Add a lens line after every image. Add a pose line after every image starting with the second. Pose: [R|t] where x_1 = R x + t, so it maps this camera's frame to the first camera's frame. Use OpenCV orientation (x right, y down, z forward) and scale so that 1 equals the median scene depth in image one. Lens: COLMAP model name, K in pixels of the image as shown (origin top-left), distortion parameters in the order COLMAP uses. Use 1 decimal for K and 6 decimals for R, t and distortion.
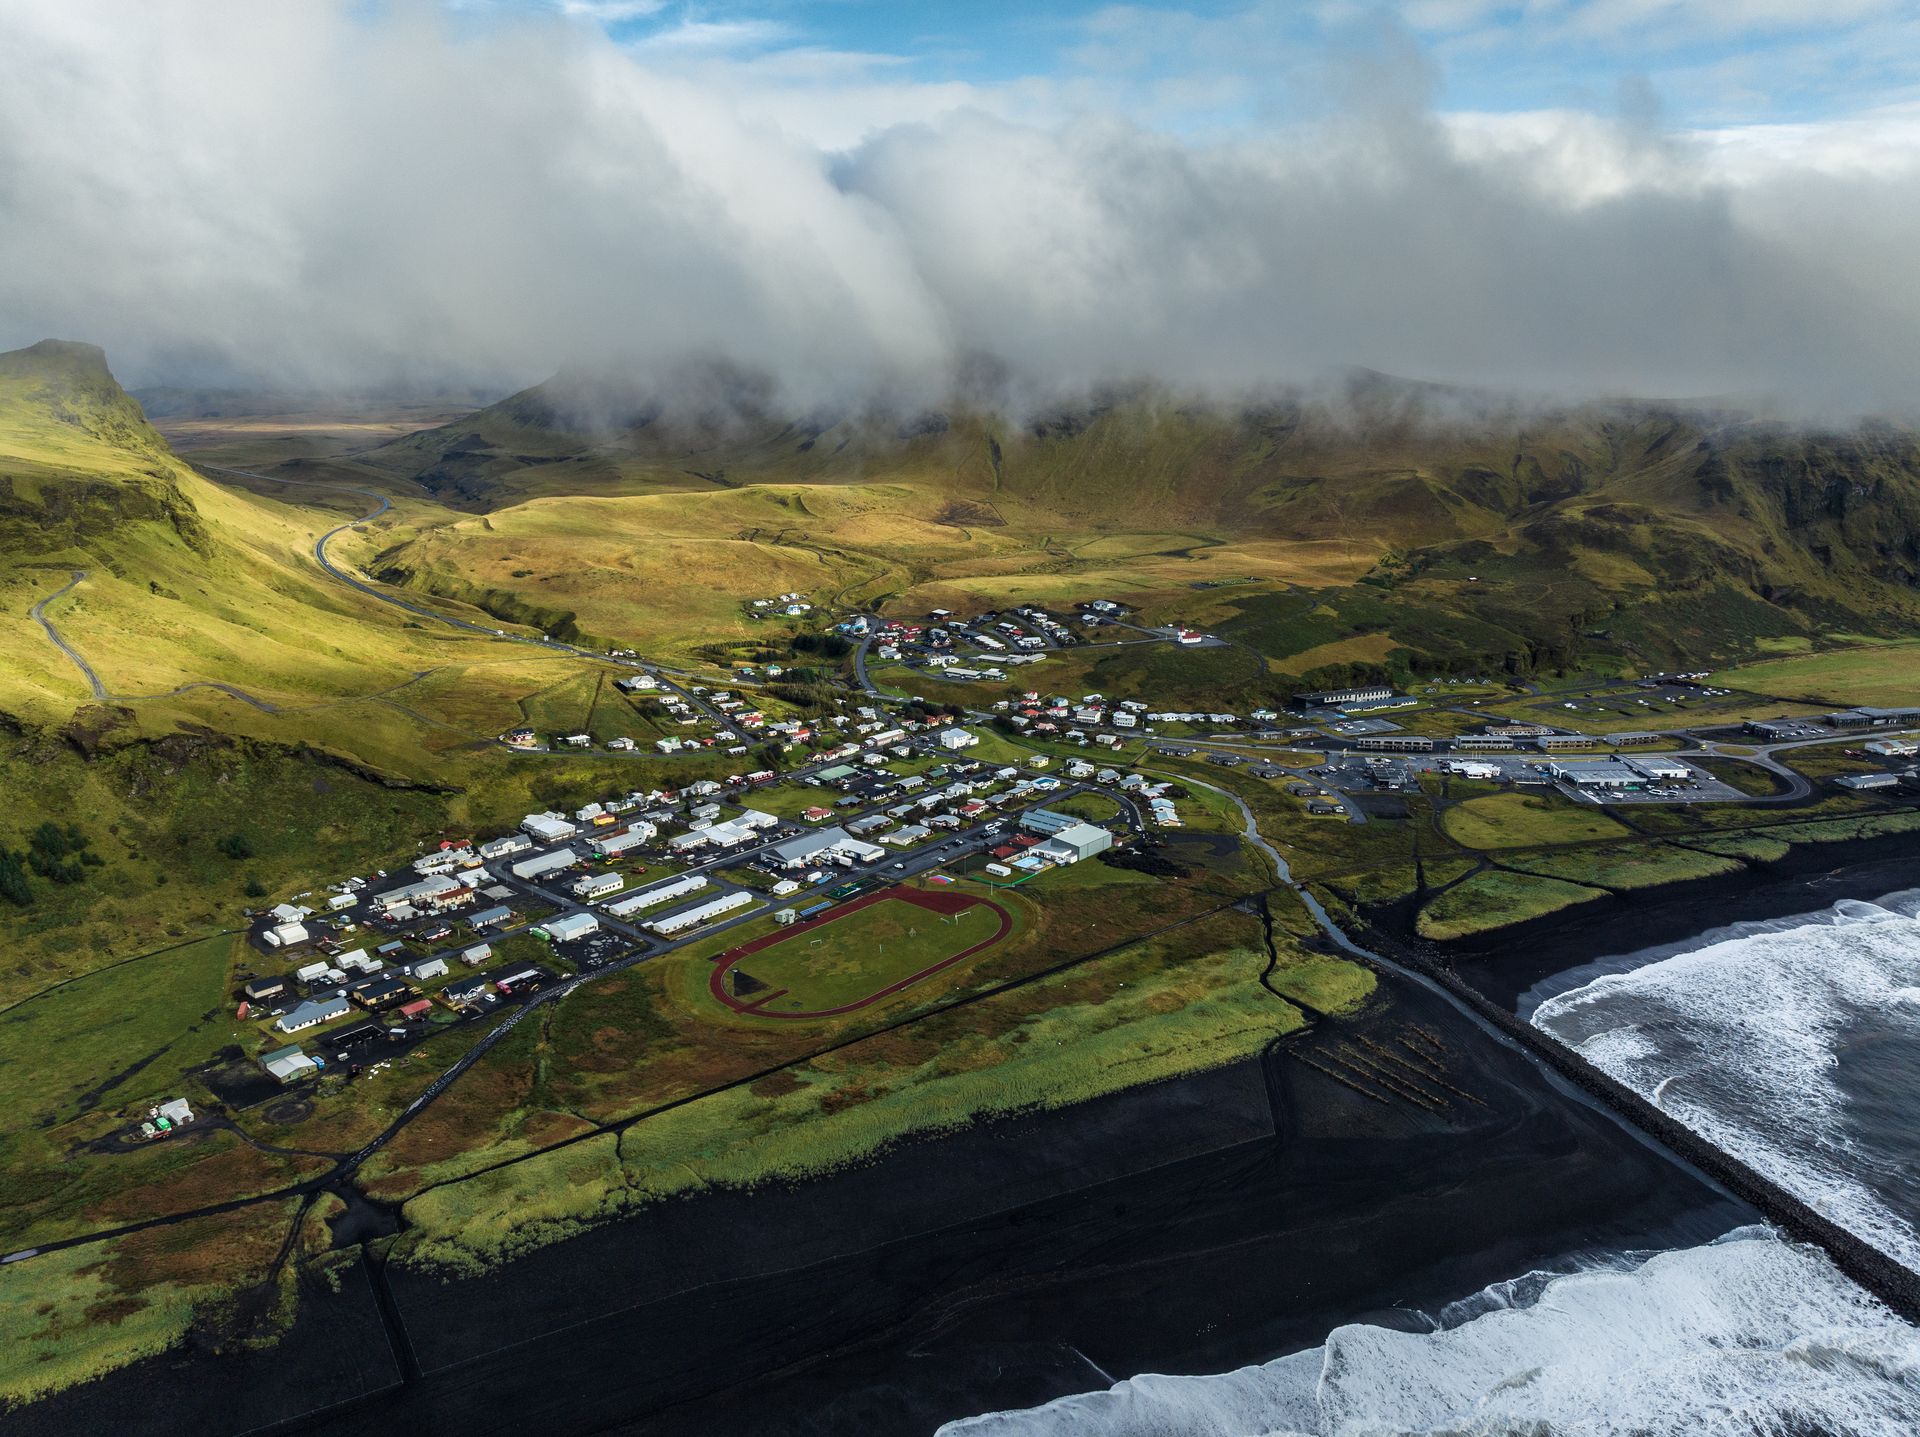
lens RADIAL K [[1362.2, 0, 951.4], [0, 1362.2, 713.9], [0, 0, 1]] dist [-0.047447, 0.010666]
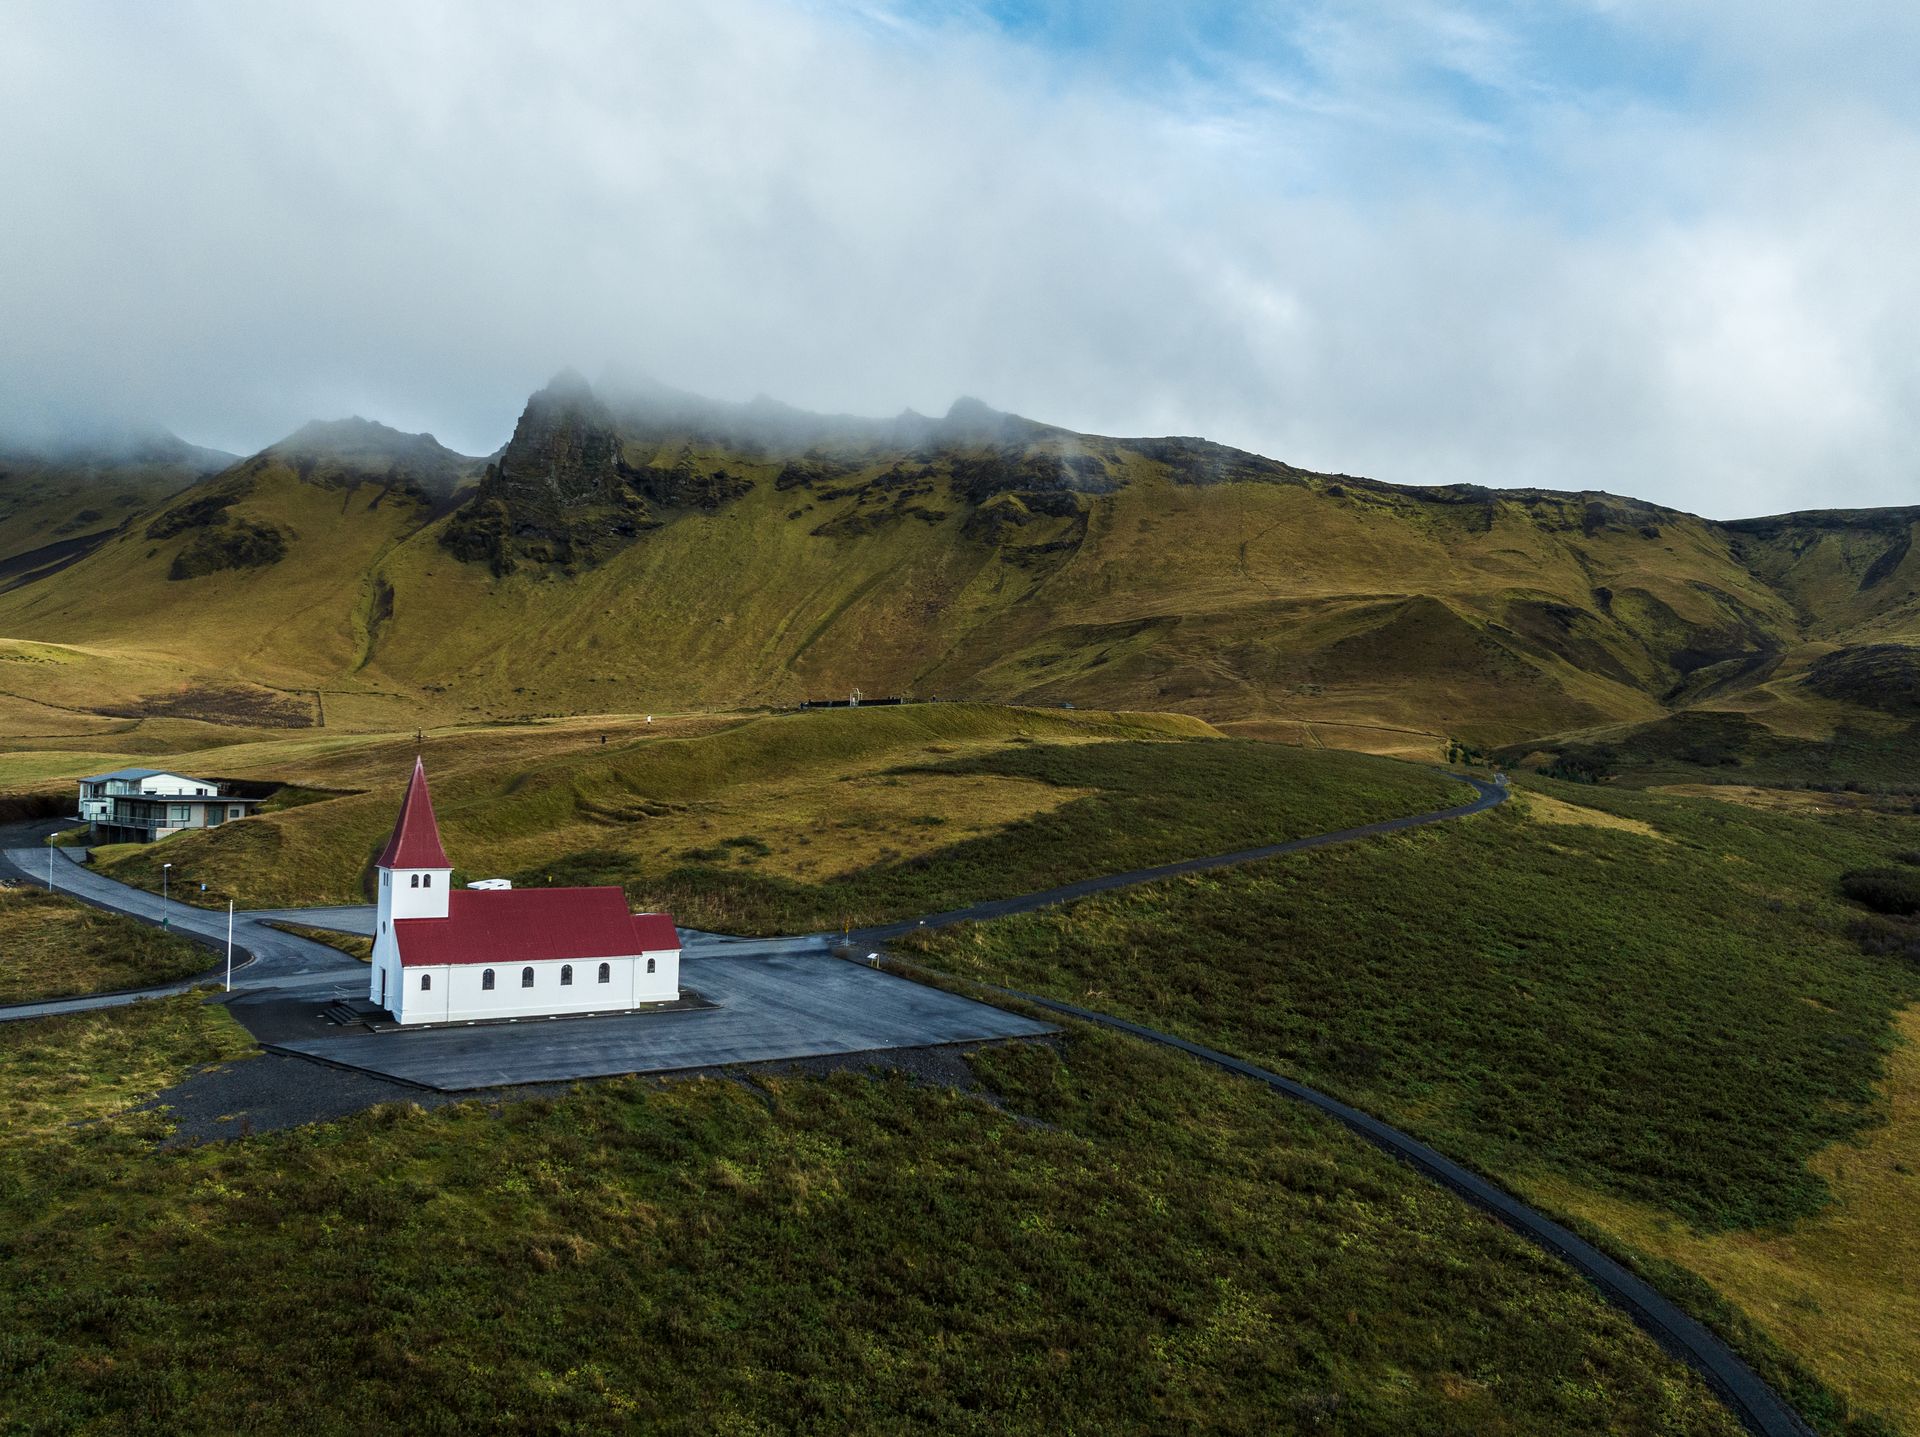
lens RADIAL K [[1362.2, 0, 958.2], [0, 1362.2, 728.4], [0, 0, 1]] dist [-0.047447, 0.010666]
pose [[0.974805, 0.023819, 0.221785, 0.241682], [0.038519, 0.961370, -0.272552, -0.074263], [-0.219710, 0.274228, 0.936230, 1.234402]]
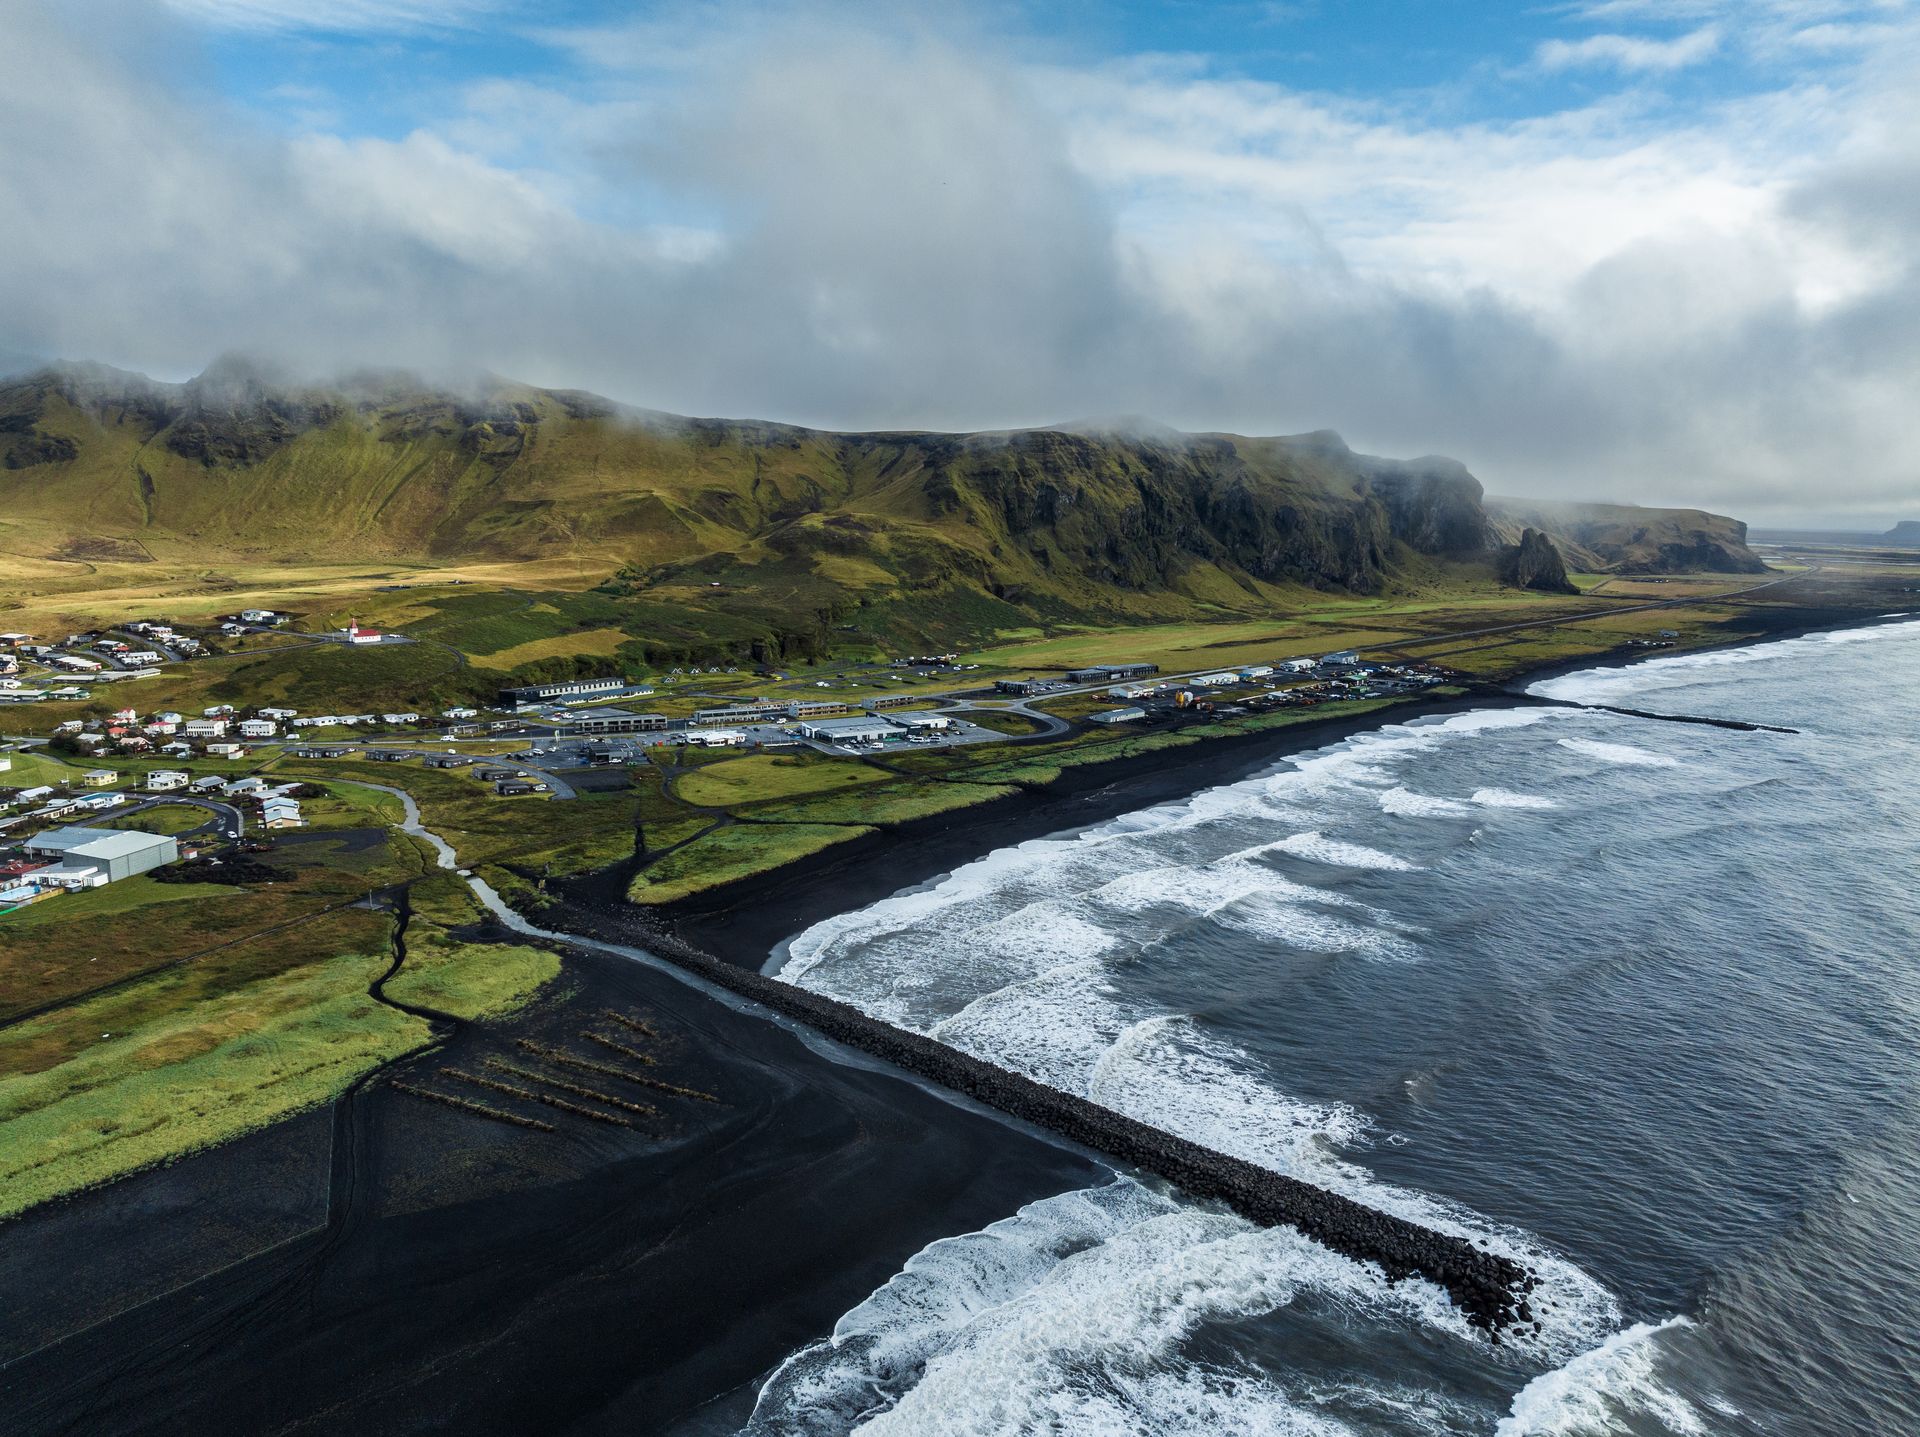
lens RADIAL K [[1362.2, 0, 954.0], [0, 1362.2, 710.8], [0, 0, 1]] dist [-0.047447, 0.010666]
pose [[0.868071, -0.069110, 0.491607, 0.103360], [0.111704, 0.992060, -0.057780, 0.084136], [-0.483710, 0.105072, 0.868898, 0.203615]]
